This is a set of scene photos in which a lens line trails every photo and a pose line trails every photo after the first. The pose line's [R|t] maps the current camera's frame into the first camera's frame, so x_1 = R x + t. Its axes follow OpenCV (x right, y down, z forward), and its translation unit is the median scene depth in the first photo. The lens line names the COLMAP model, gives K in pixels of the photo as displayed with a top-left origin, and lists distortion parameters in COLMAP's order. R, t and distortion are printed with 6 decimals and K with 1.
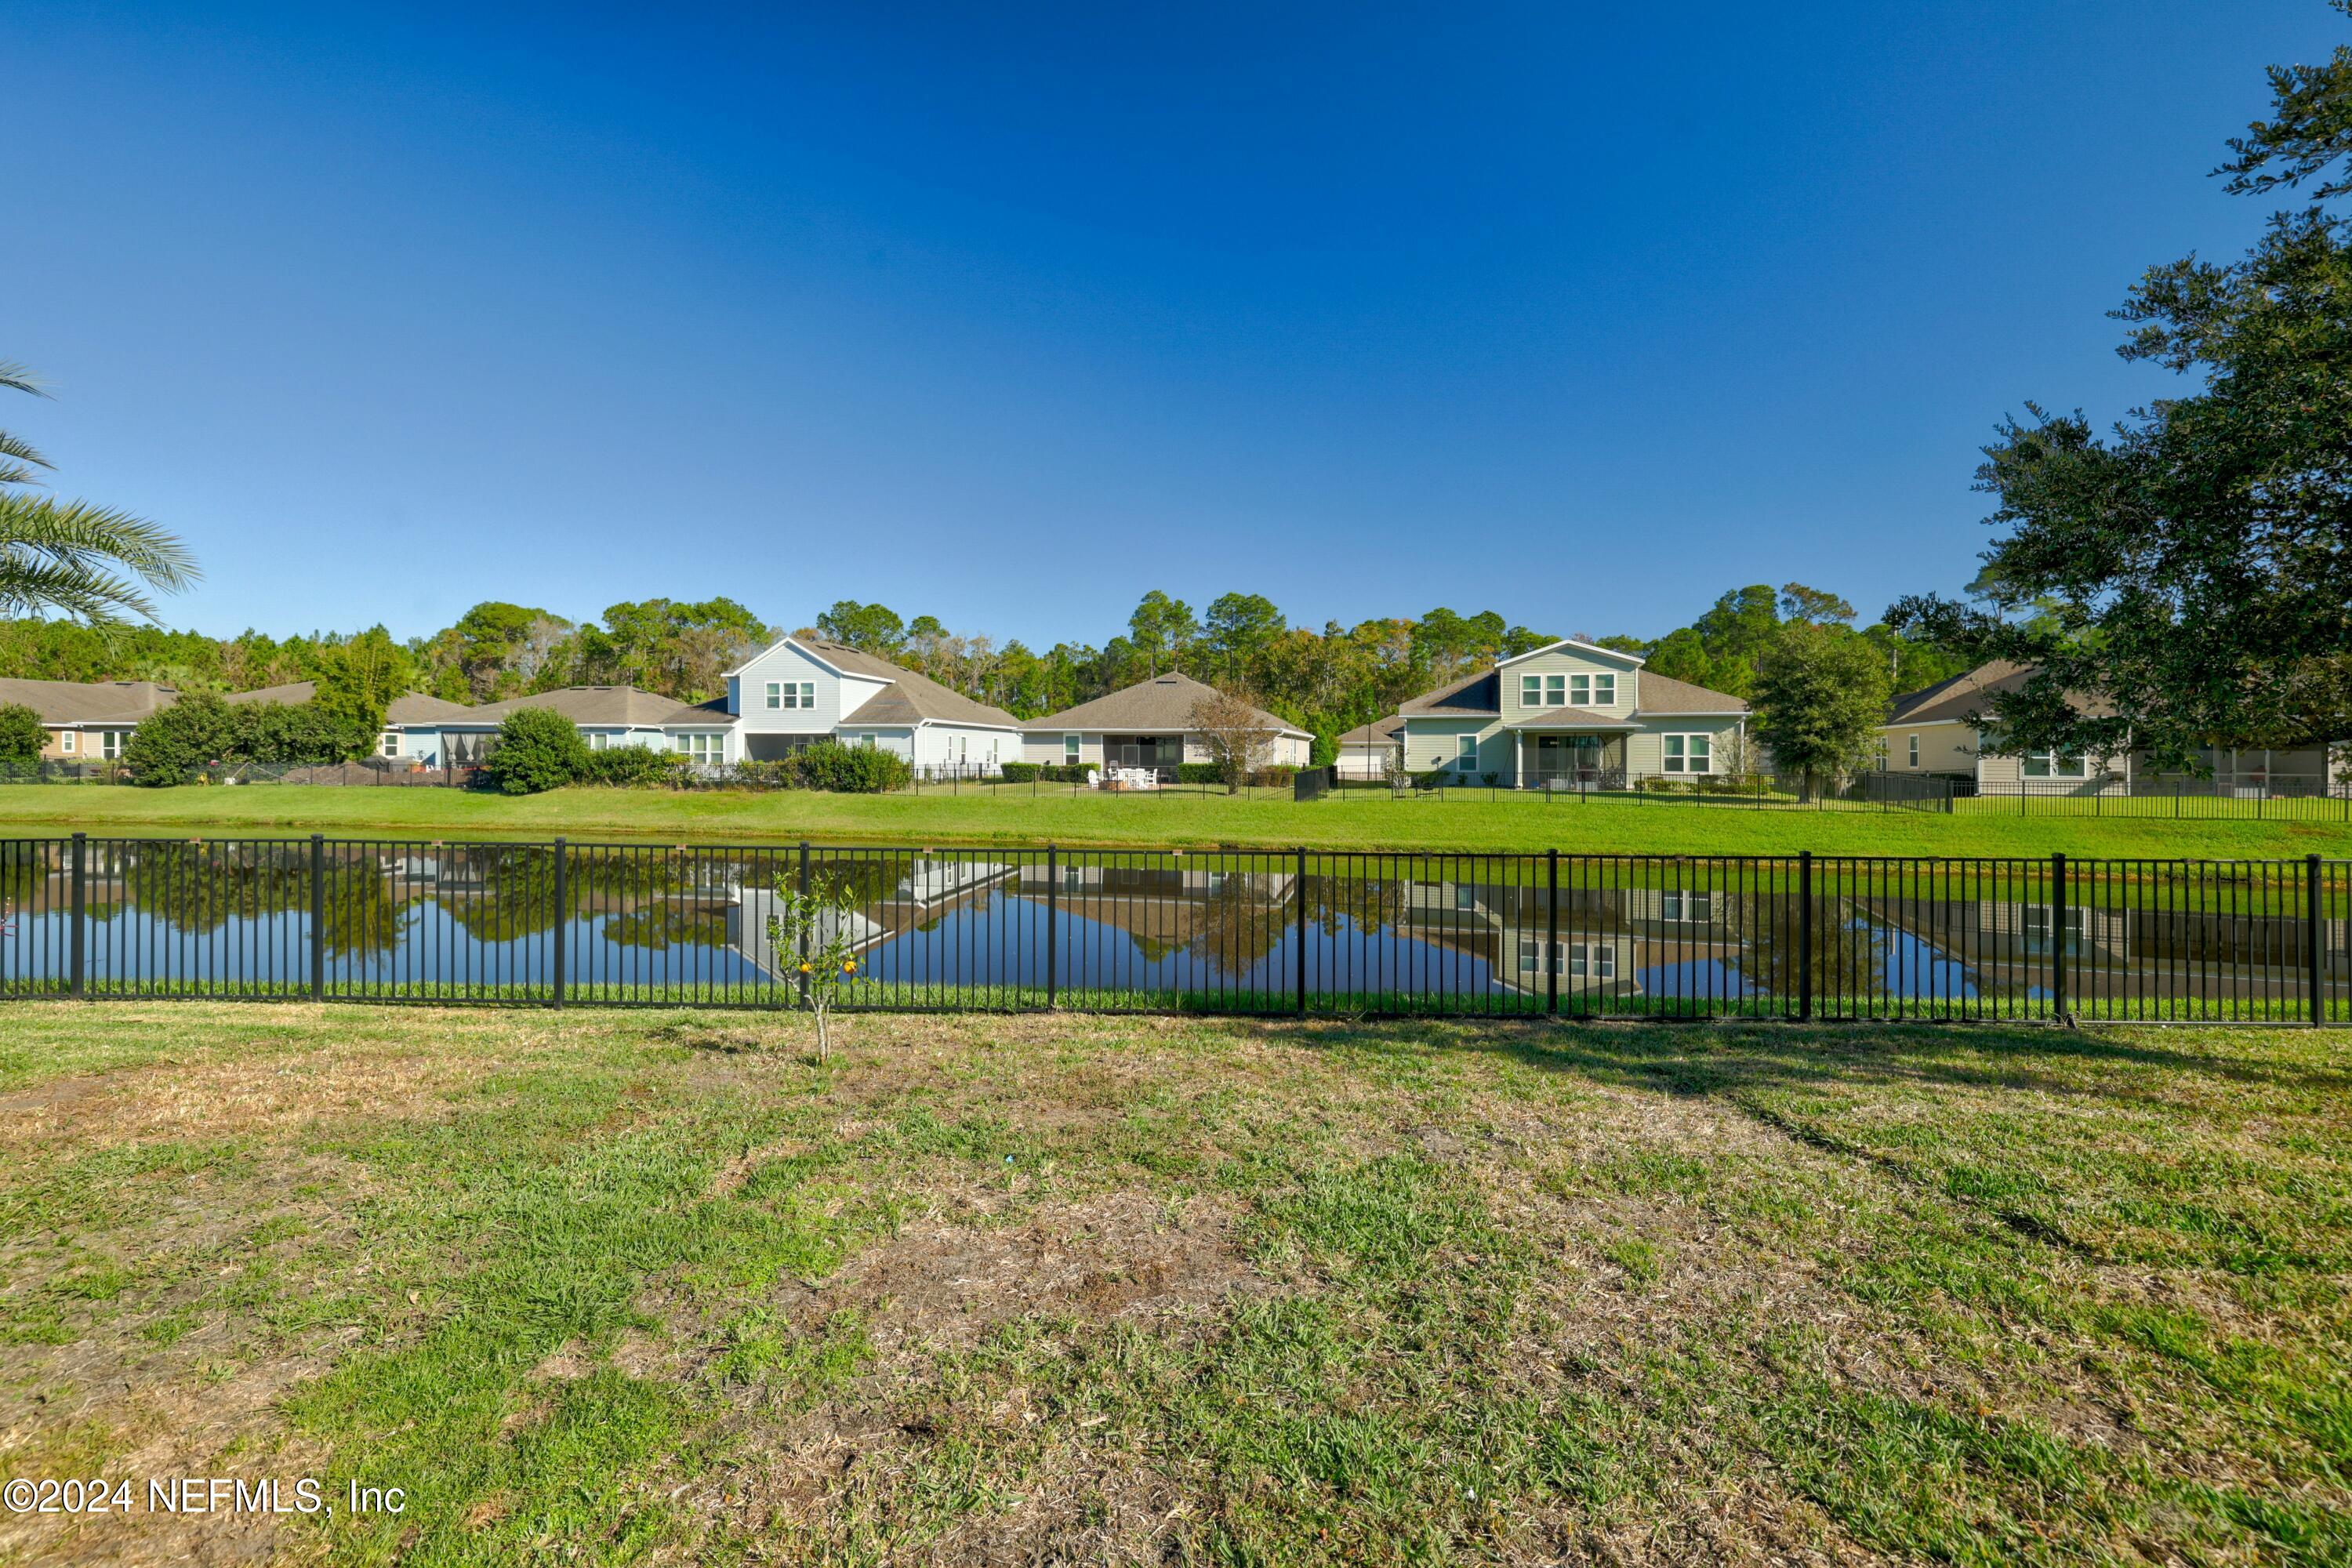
lens RADIAL K [[993.3, 0, 1136.7], [0, 993.3, 759.5], [0, 0, 1]] dist [-0.000696, -0.000059]
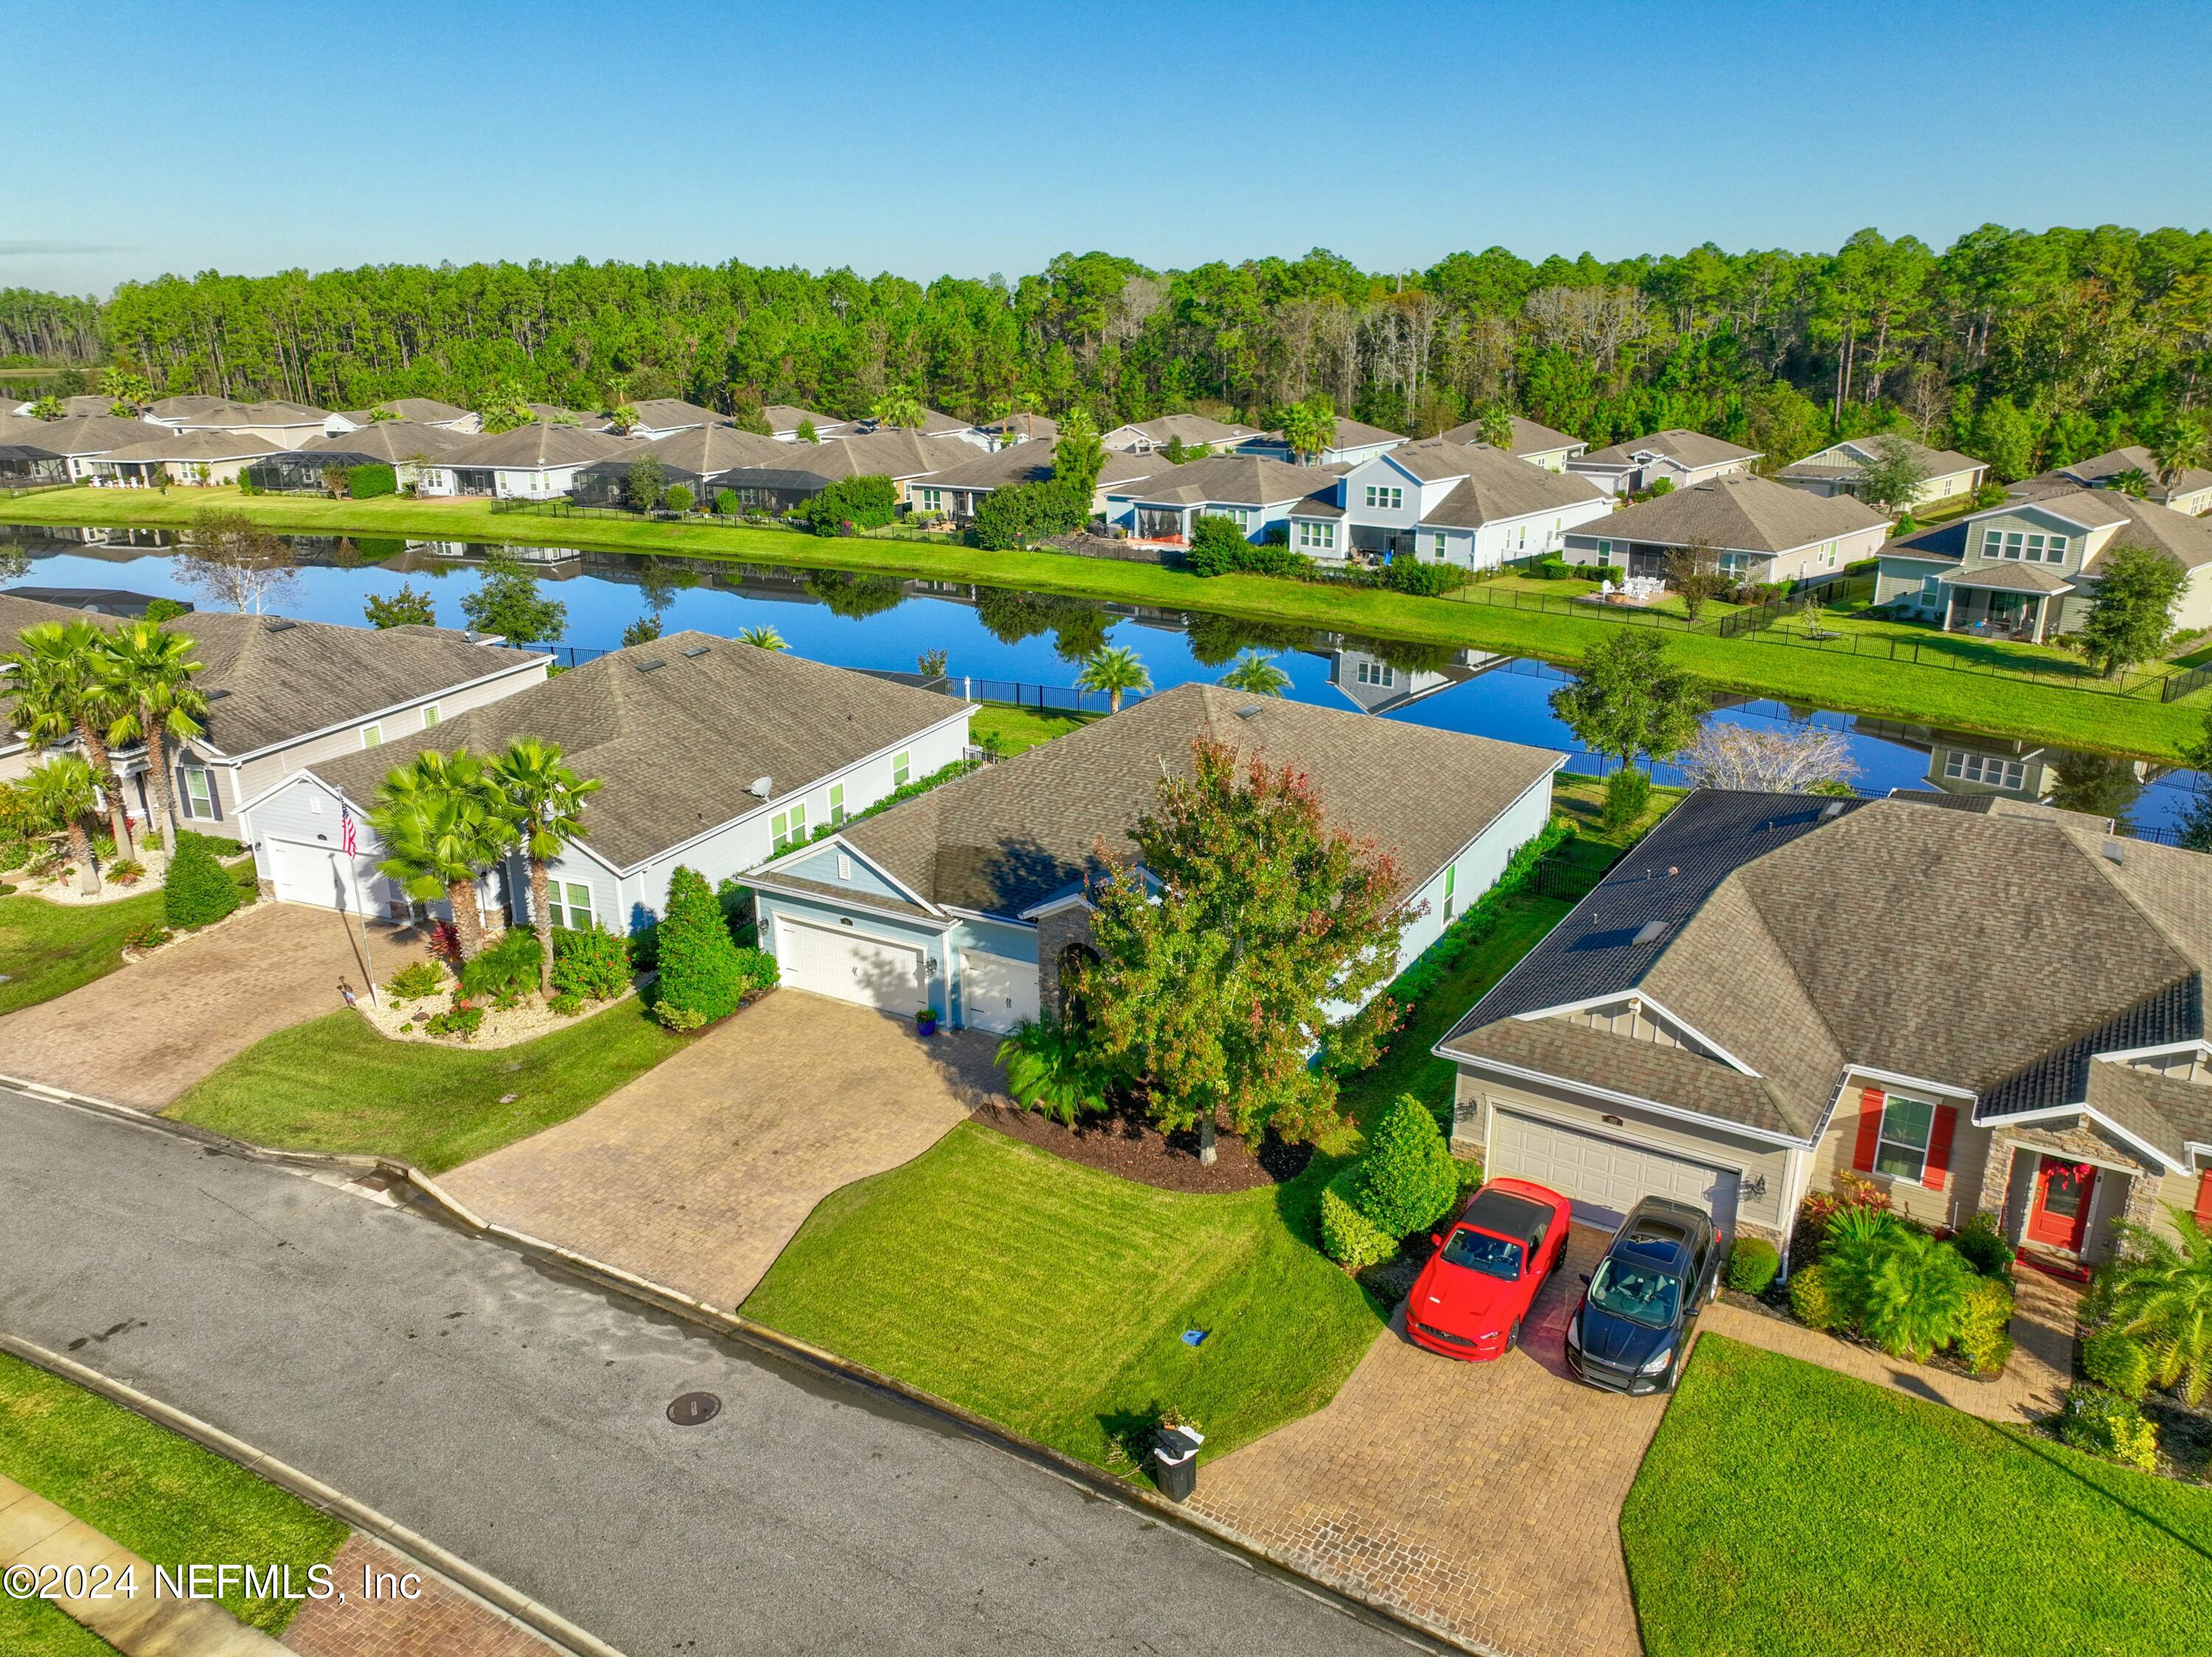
lens RADIAL K [[1557.9, 0, 1111.7], [0, 1557.9, 815.4], [0, 0, 1]] dist [0.001404, 0.014107]
pose [[0.874925, 0.139250, -0.463806, 0.340212], [0.006417, 0.954347, 0.298632, -0.280355], [0.484217, -0.264257, 0.834088, -0.973866]]
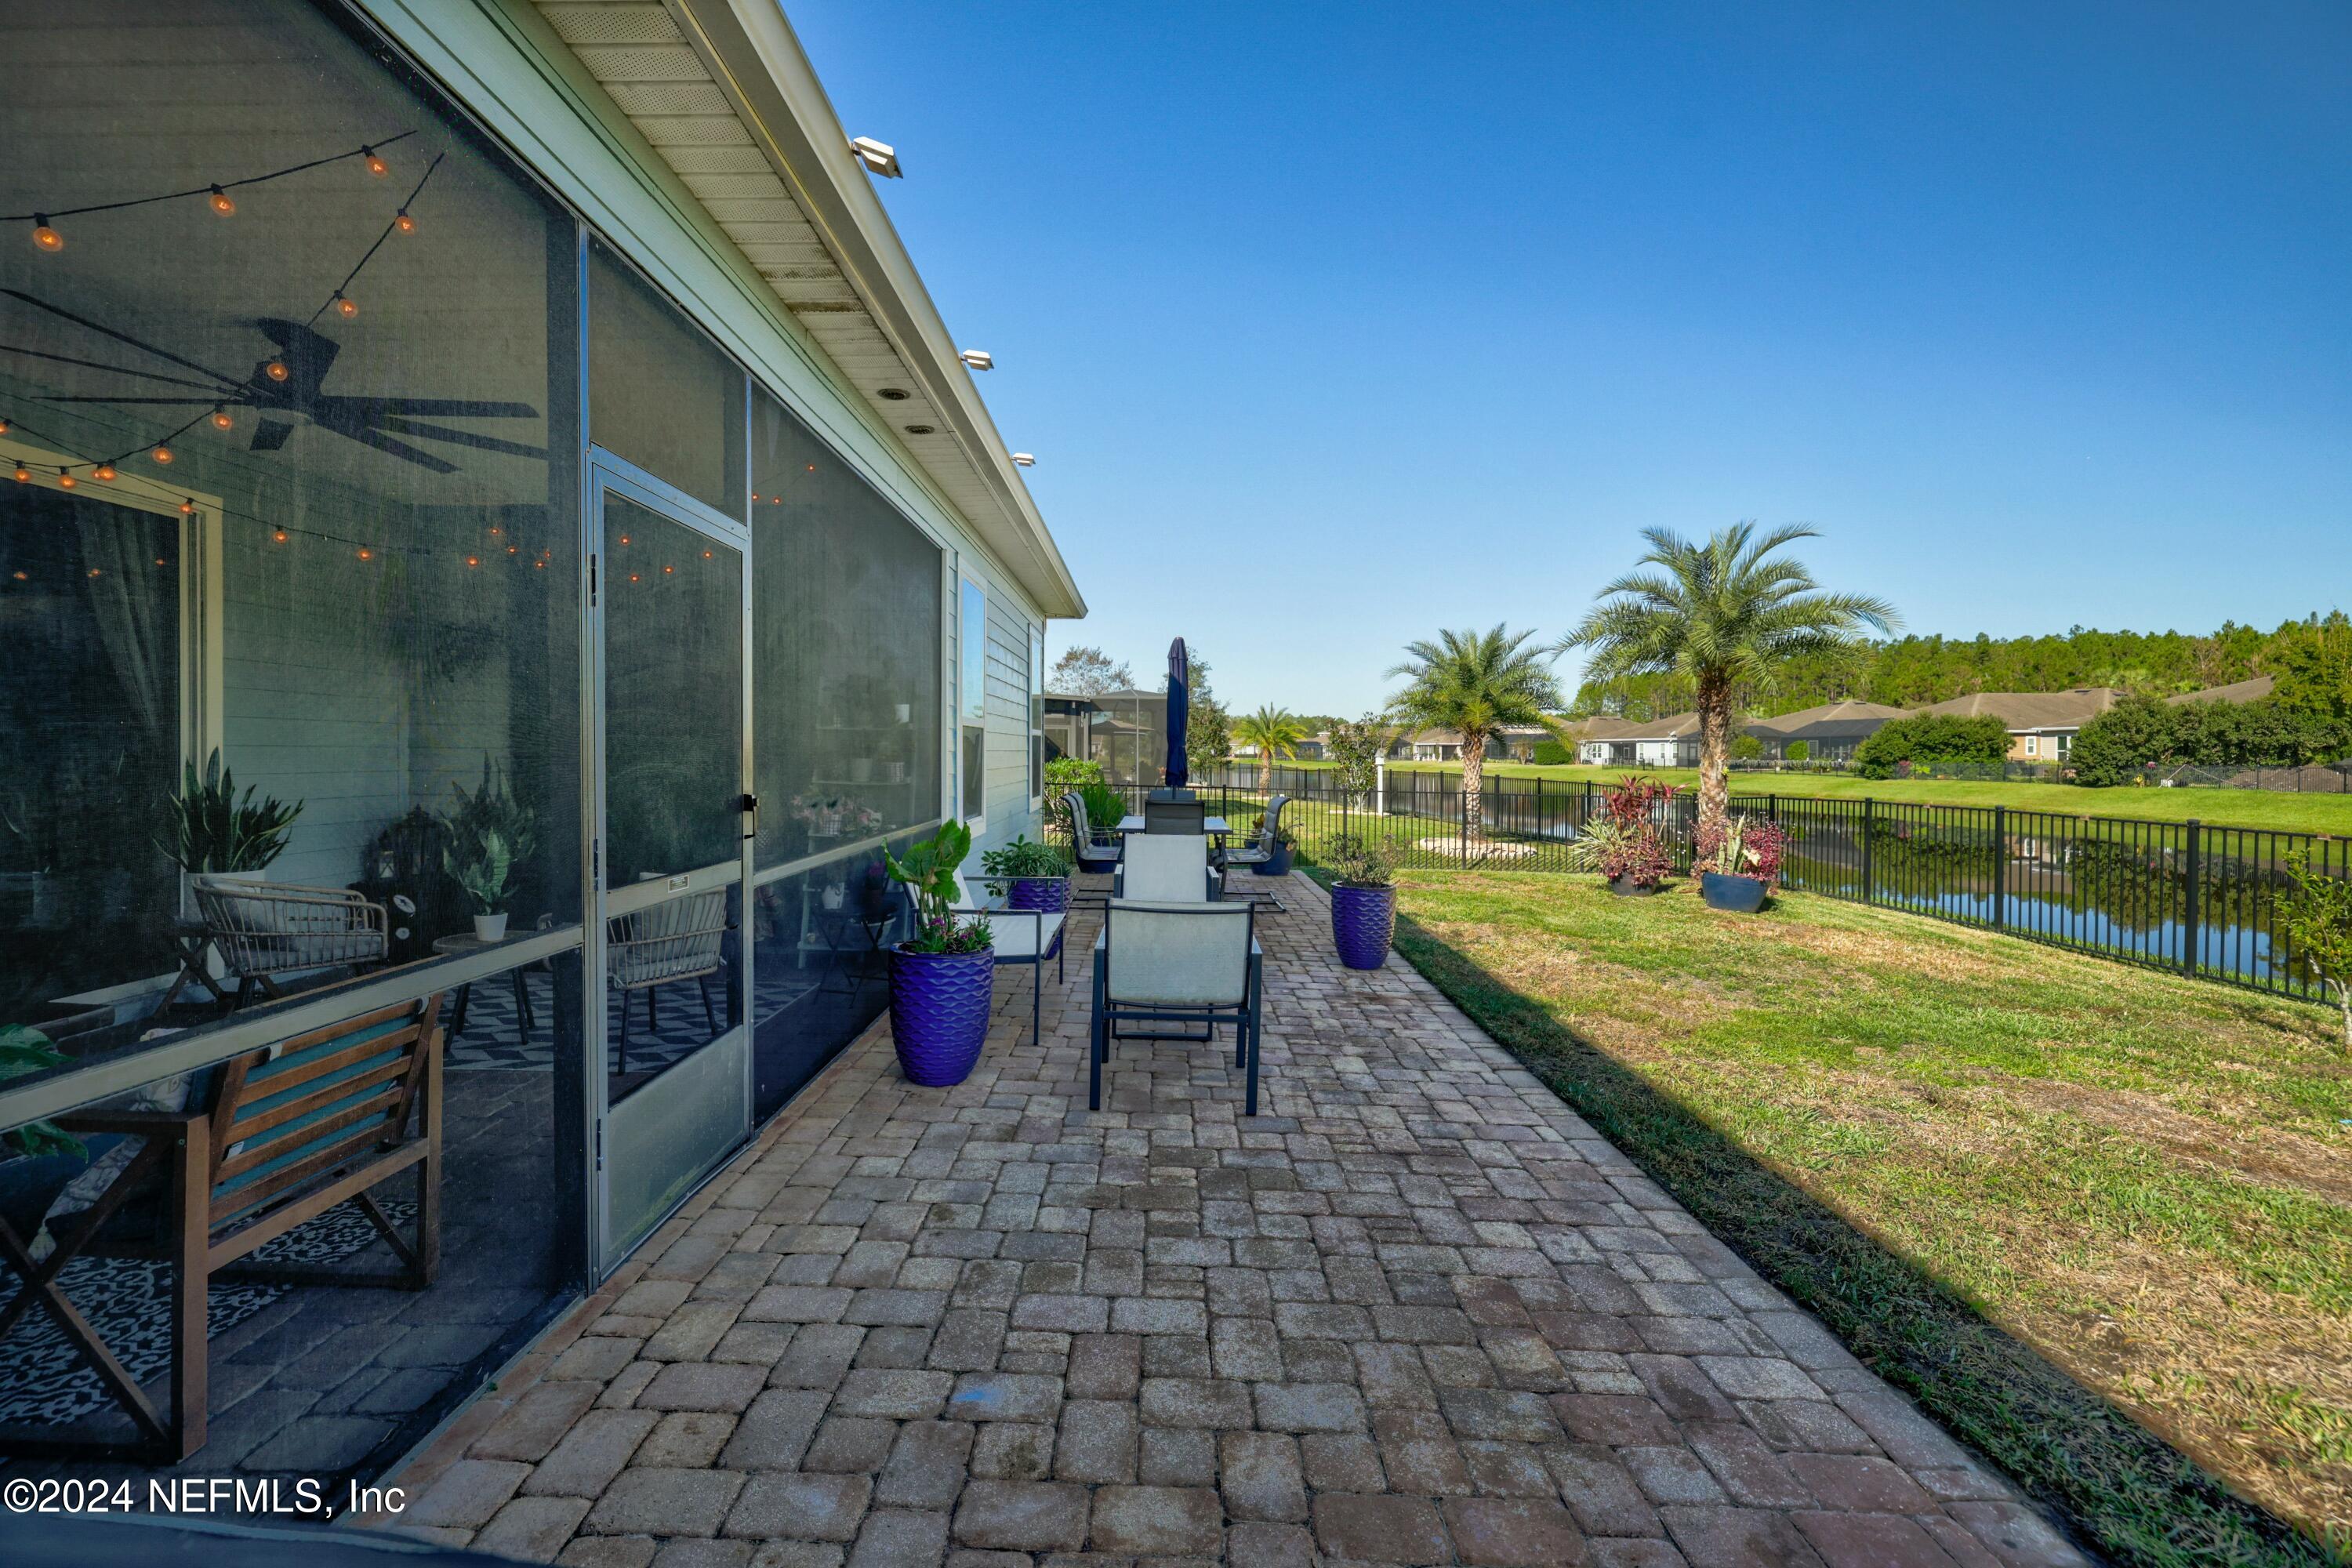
lens RADIAL K [[993.3, 0, 1161.6], [0, 993.3, 770.4], [0, 0, 1]] dist [-0.000696, -0.000059]
pose [[0.010952, 0.012241, -0.999865, 0.059345], [-0.004562, 0.999915, 0.012192, 0.001373], [0.999930, 0.004428, 0.011007, -0.010838]]
